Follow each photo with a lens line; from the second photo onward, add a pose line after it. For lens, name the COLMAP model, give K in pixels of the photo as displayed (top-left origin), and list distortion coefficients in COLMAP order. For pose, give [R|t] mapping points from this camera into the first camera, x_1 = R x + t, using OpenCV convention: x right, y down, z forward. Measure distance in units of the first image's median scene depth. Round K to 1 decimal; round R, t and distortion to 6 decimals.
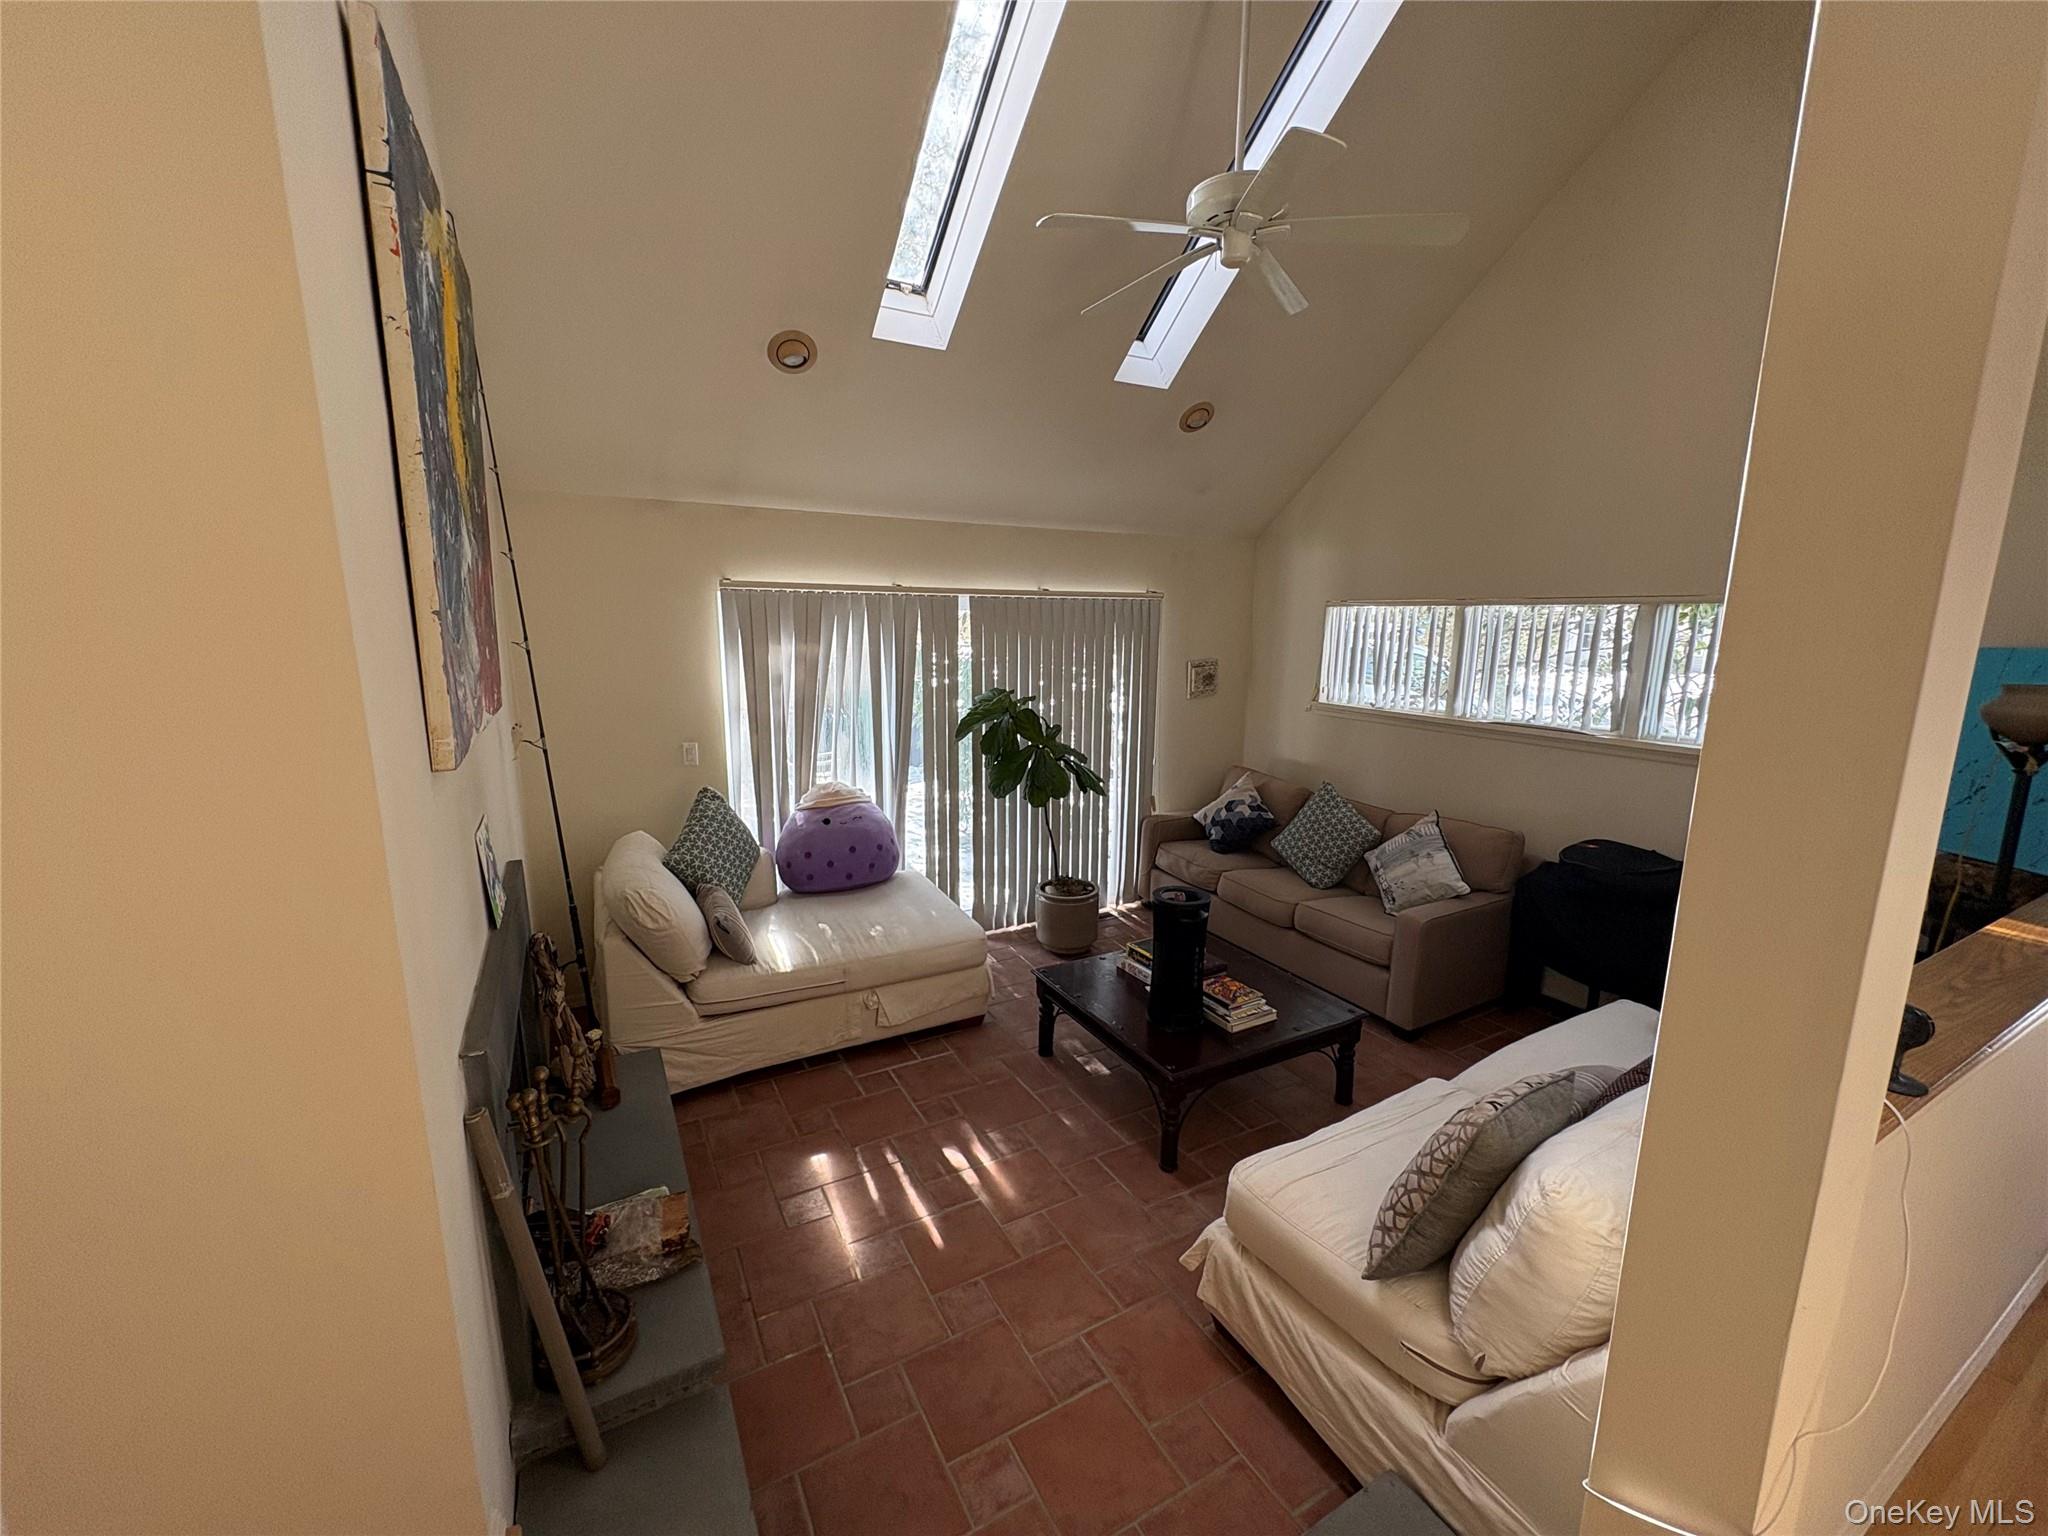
lens RADIAL K [[814.9, 0, 1024.0], [0, 814.9, 768.0], [0, 0, 1]] dist [0.001656, 0.000829]
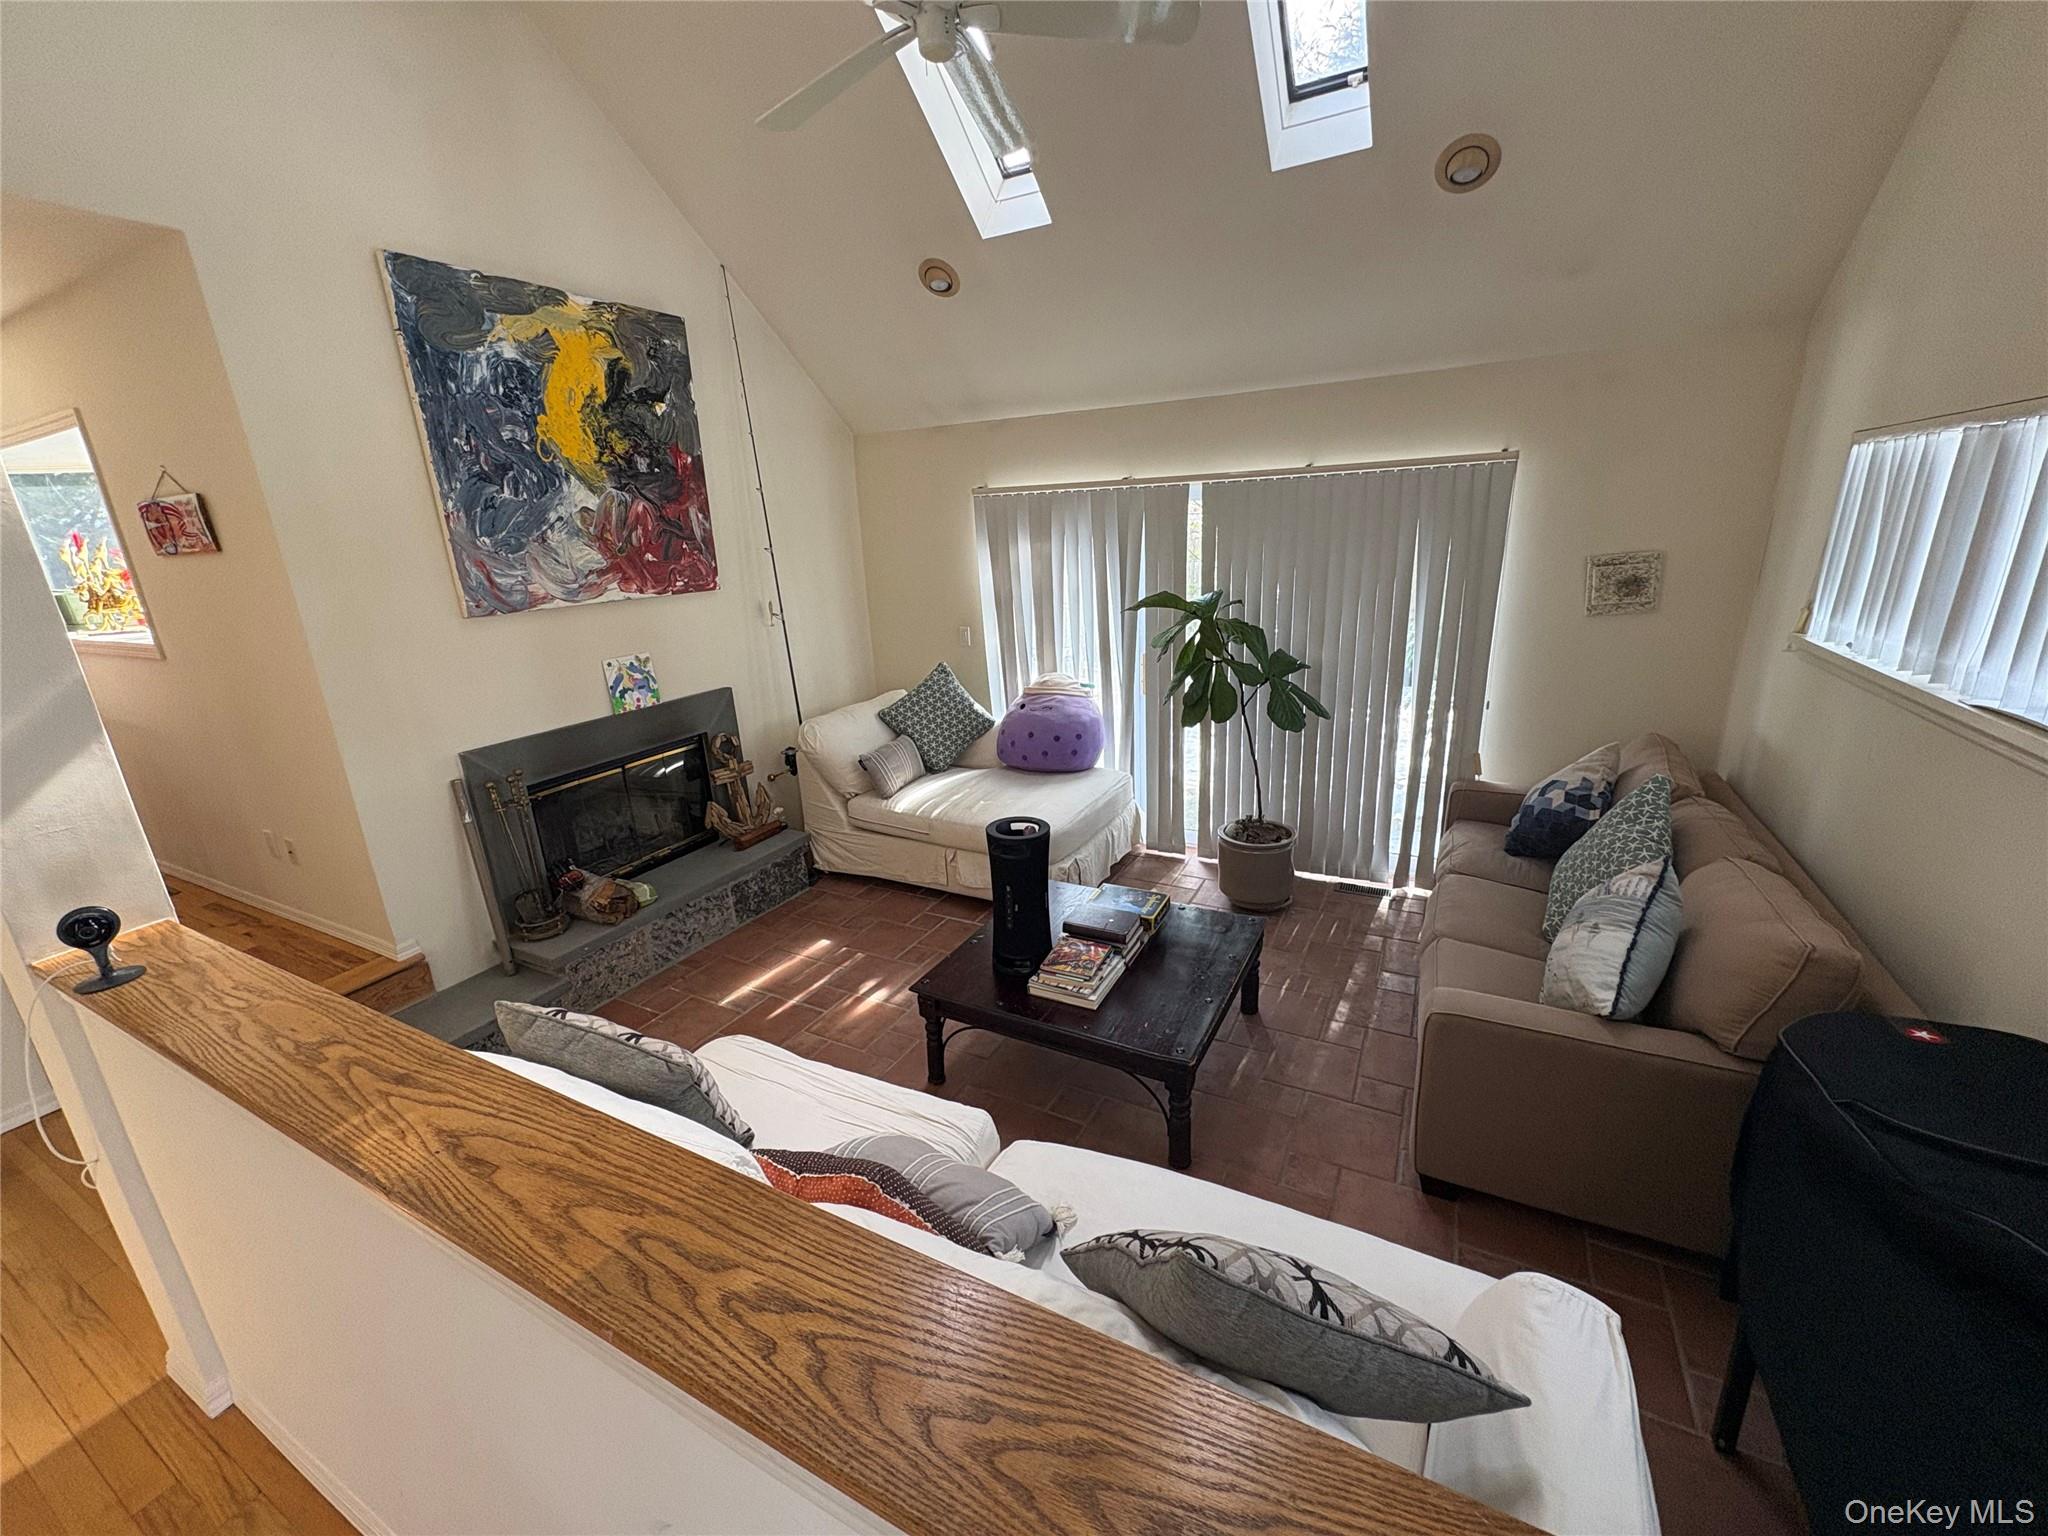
lens RADIAL K [[814.9, 0, 1024.0], [0, 814.9, 768.0], [0, 0, 1]] dist [0.001656, 0.000829]
pose [[0.550726, 0.206830, -0.808654, 0.672537], [-0.100085, 0.978186, 0.182029, -0.054925], [0.828664, -0.019314, 0.559413, 0.371603]]
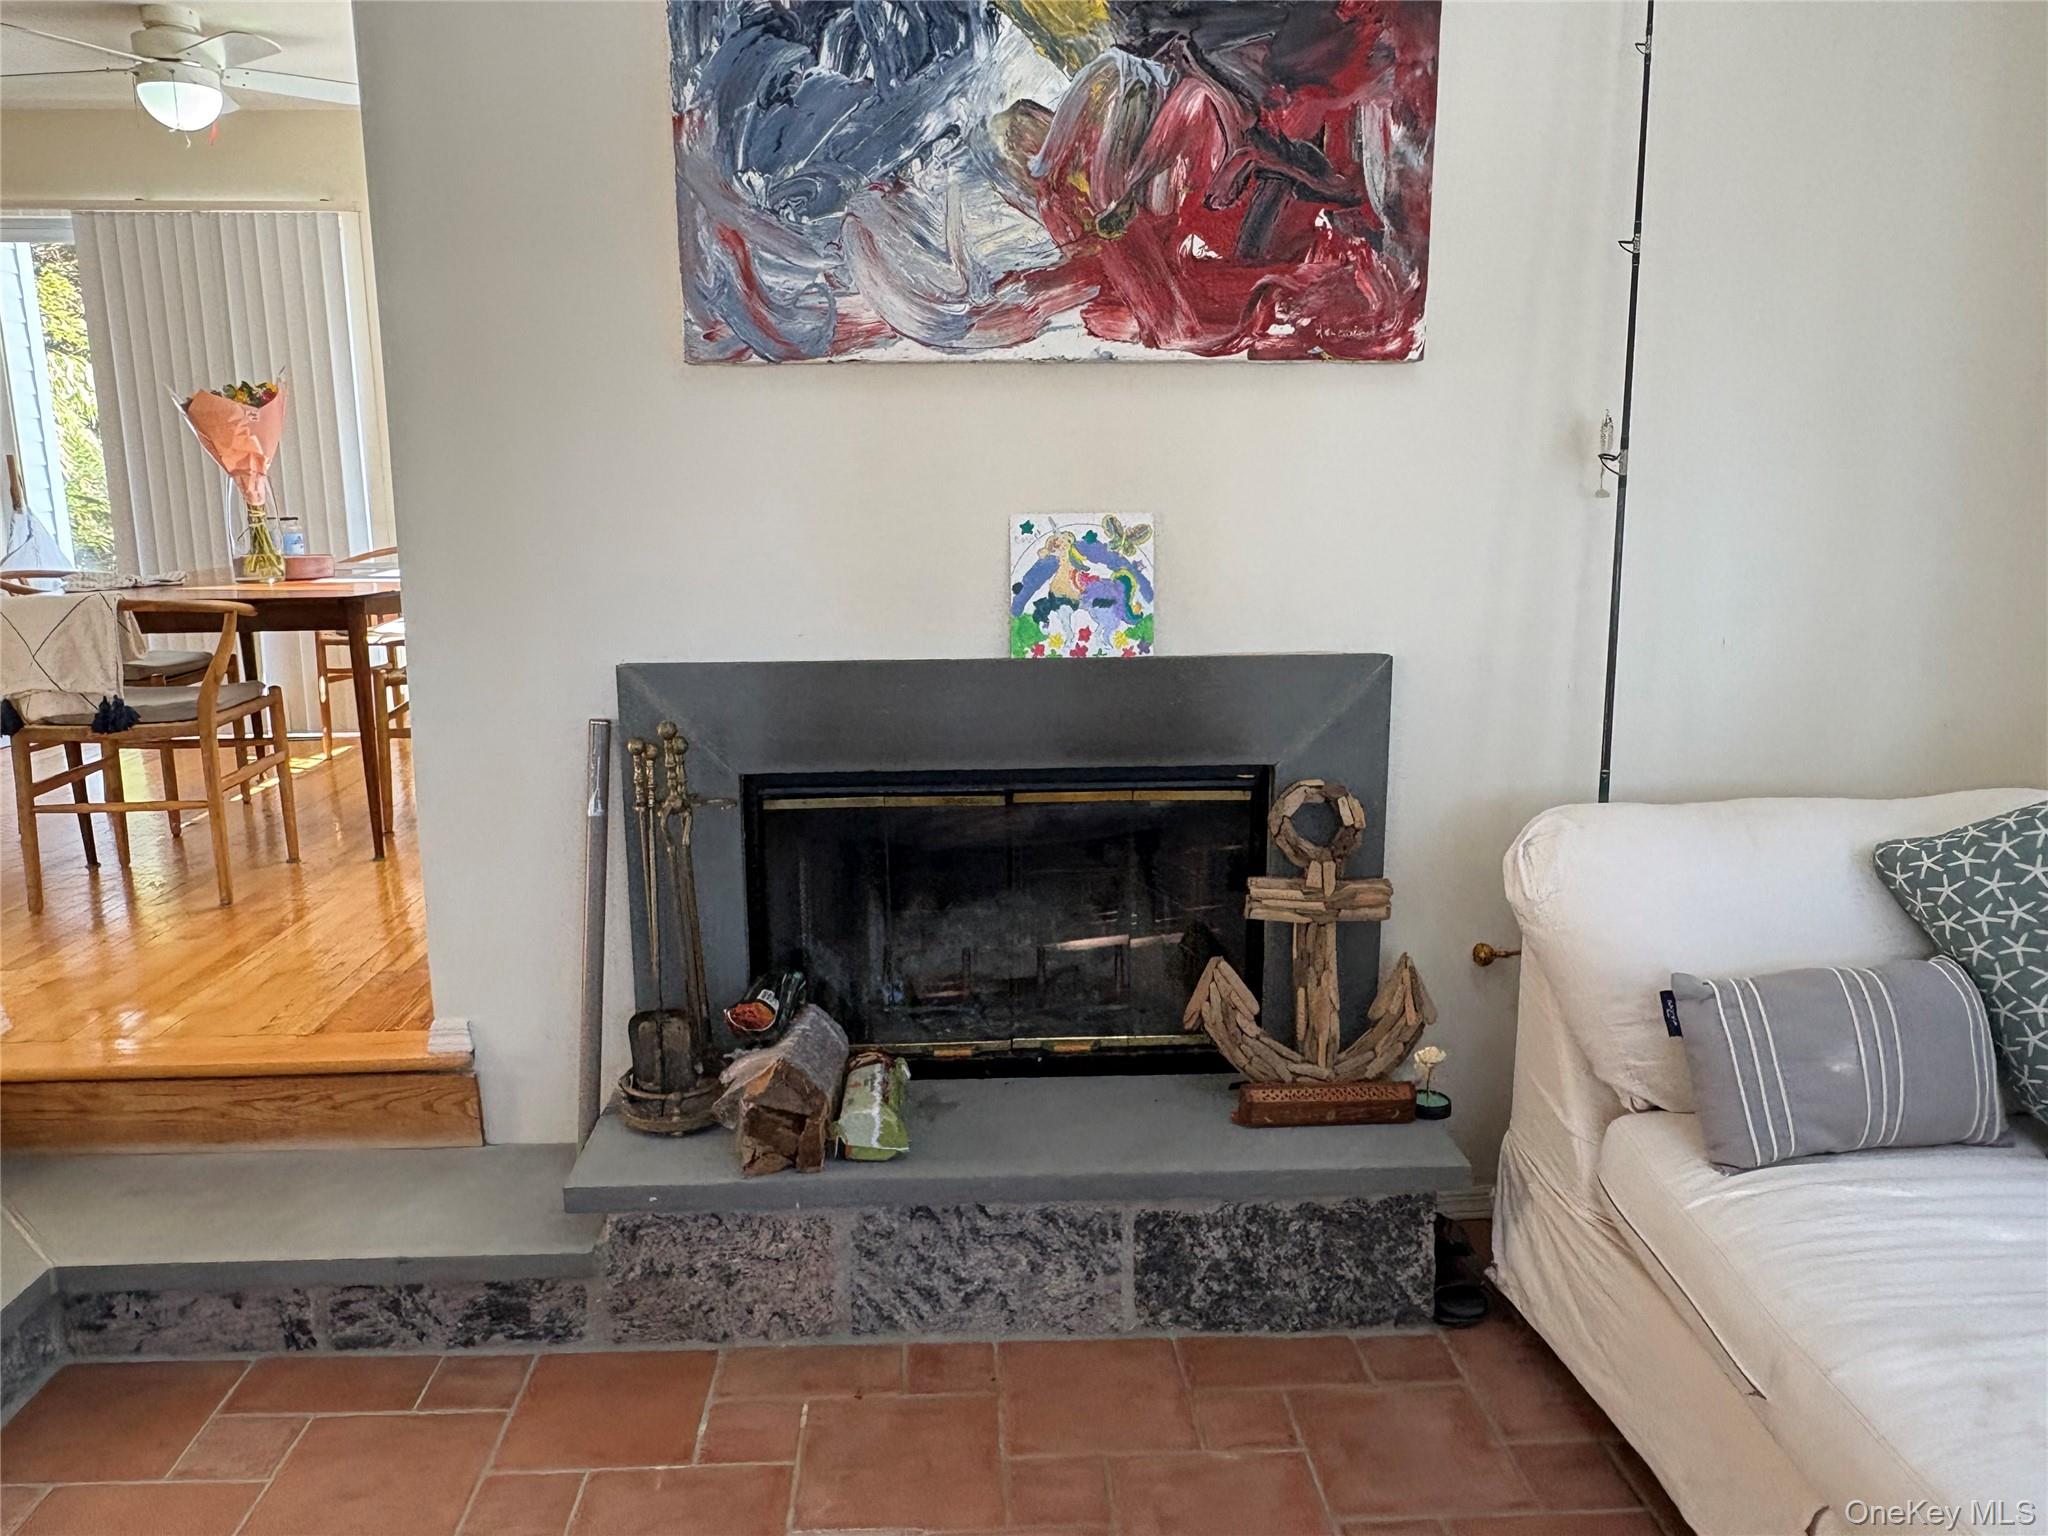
lens RADIAL K [[1470.3, 0, 1020.1], [0, 1470.3, 790.7], [0, 0, 1]] dist [-0.005338, -0.002087]
pose [[-0.439170, 0.181291, -0.879922, 0.234428], [-0.158555, 0.948414, 0.274537, -0.021312], [0.884302, 0.260084, -0.387770, 0.765960]]
